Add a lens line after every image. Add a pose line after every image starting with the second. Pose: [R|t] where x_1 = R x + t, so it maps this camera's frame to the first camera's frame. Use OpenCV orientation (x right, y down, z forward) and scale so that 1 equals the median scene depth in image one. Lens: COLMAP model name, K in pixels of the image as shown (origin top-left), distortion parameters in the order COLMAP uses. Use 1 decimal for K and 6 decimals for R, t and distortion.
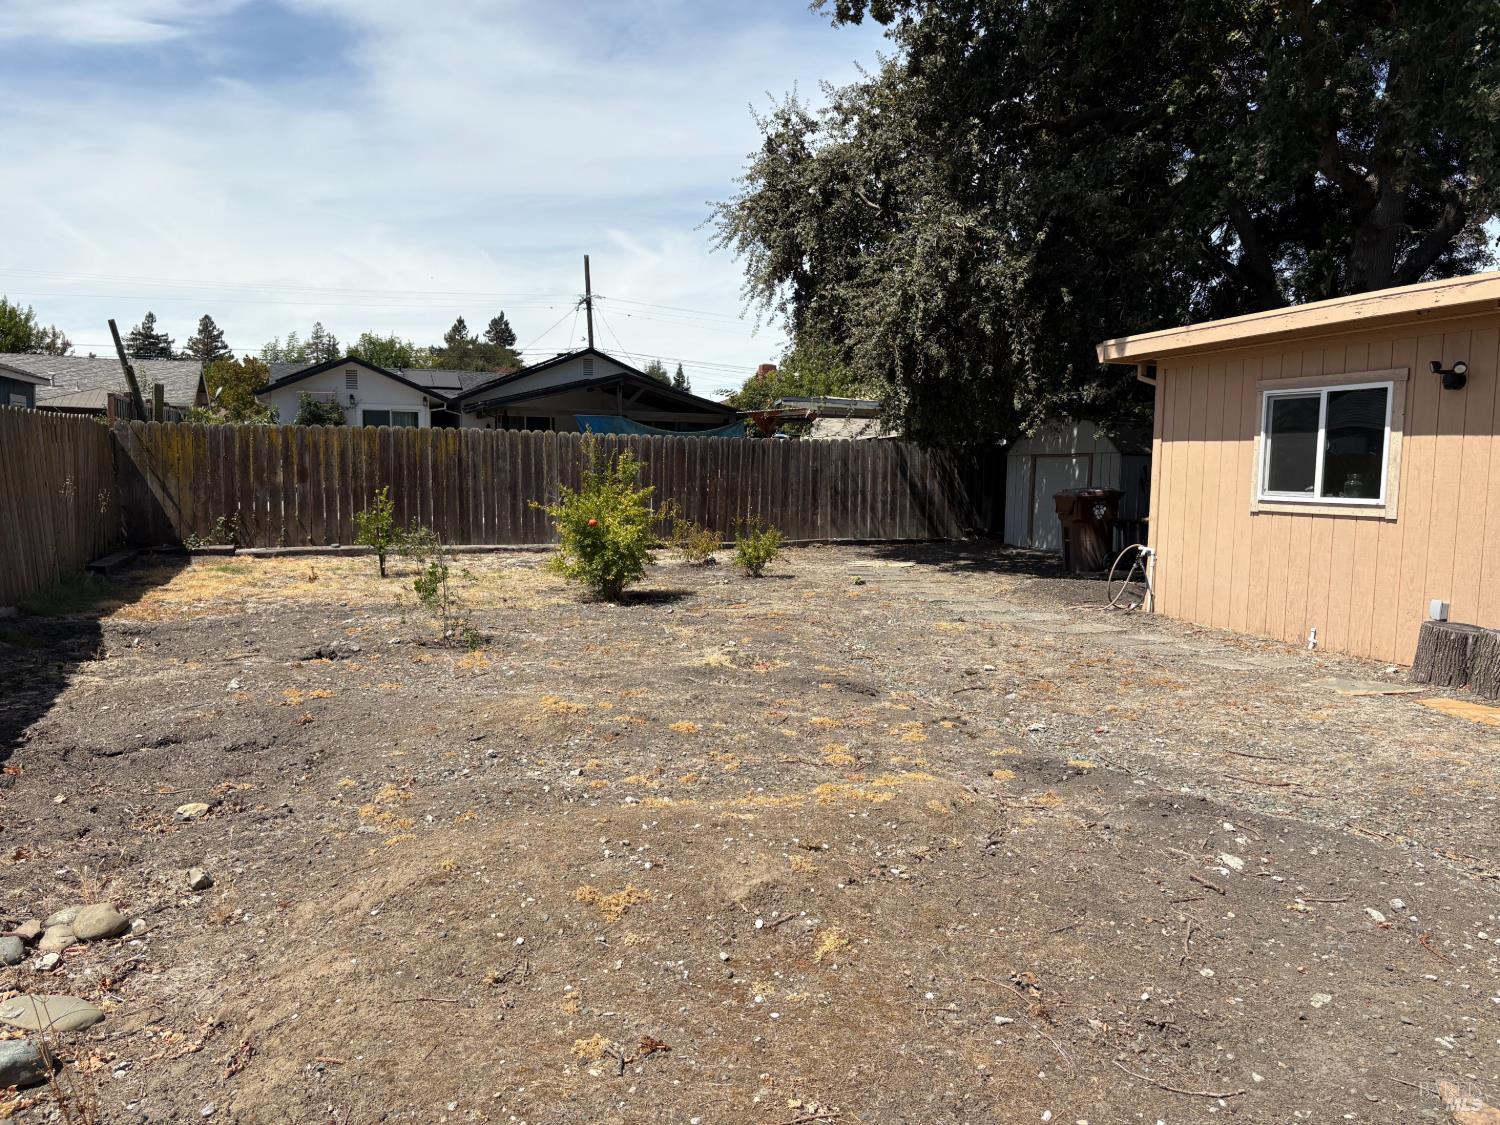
lens RADIAL K [[1136.2, 0, 749.4], [0, 1136.2, 567.2], [0, 0, 1]] dist [0.011970, -0.001706]
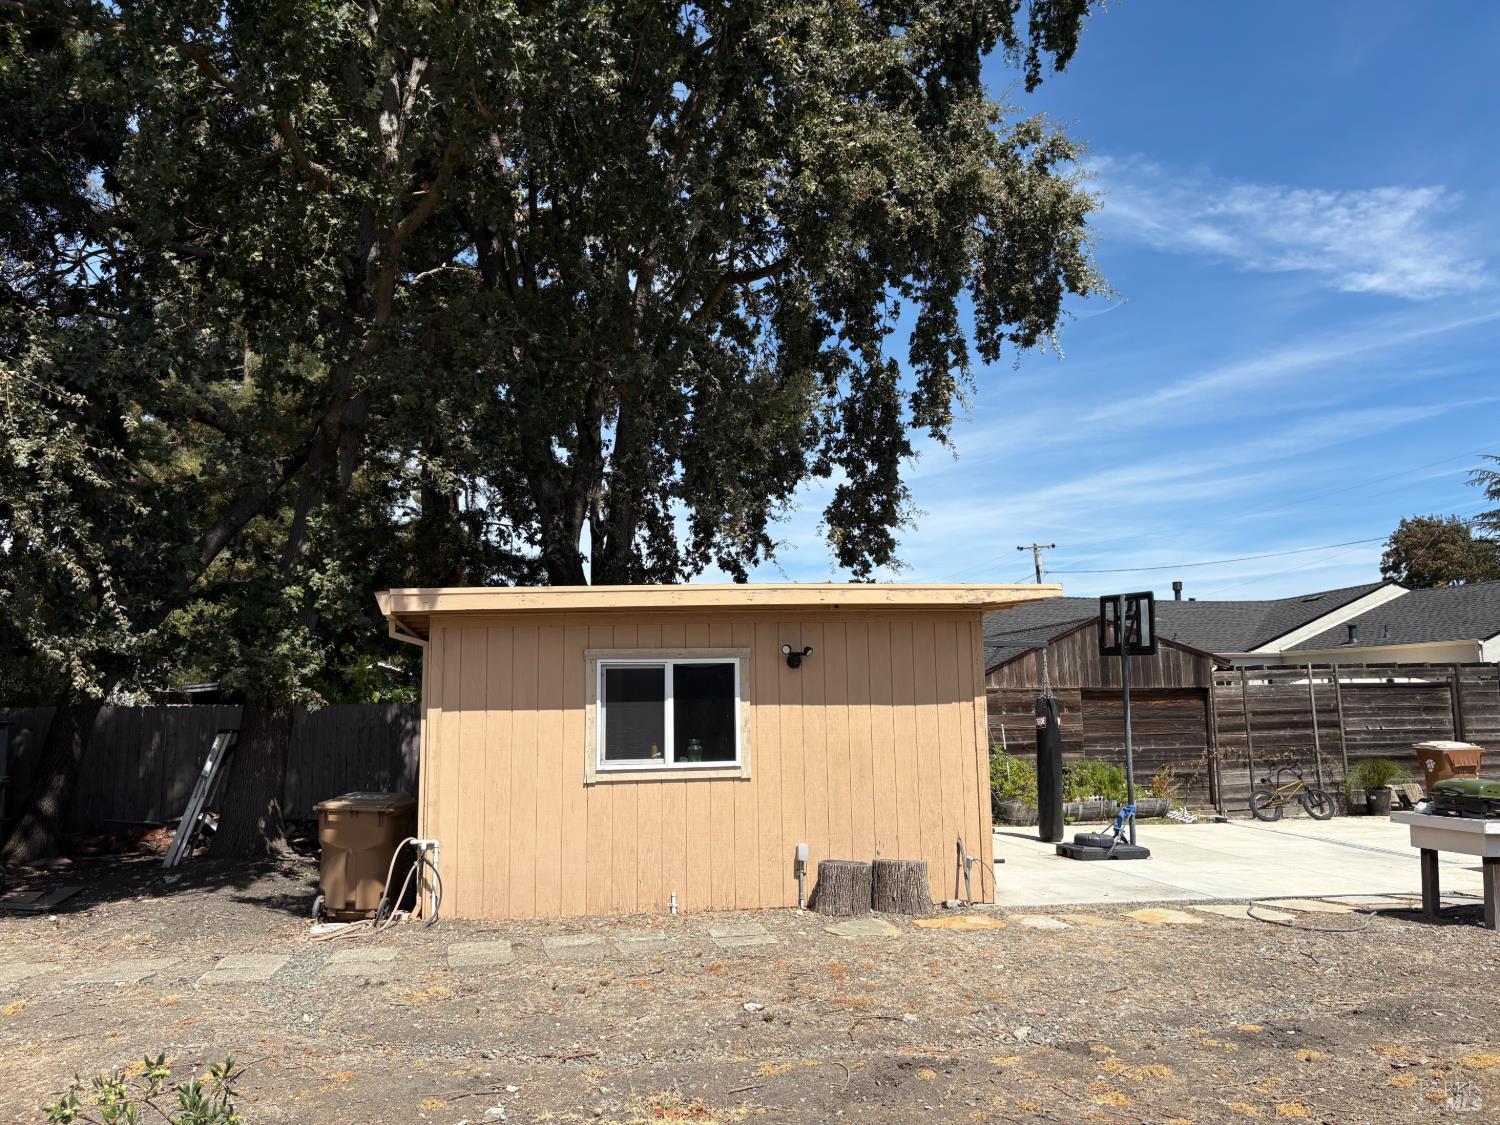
lens RADIAL K [[1136.2, 0, 749.4], [0, 1136.2, 567.2], [0, 0, 1]] dist [0.011970, -0.001706]
pose [[0.157879, 0.116533, 0.980558, -0.538024], [0.110831, 0.984646, -0.134863, -0.089572], [-0.981219, 0.129968, 0.142540, 0.751950]]
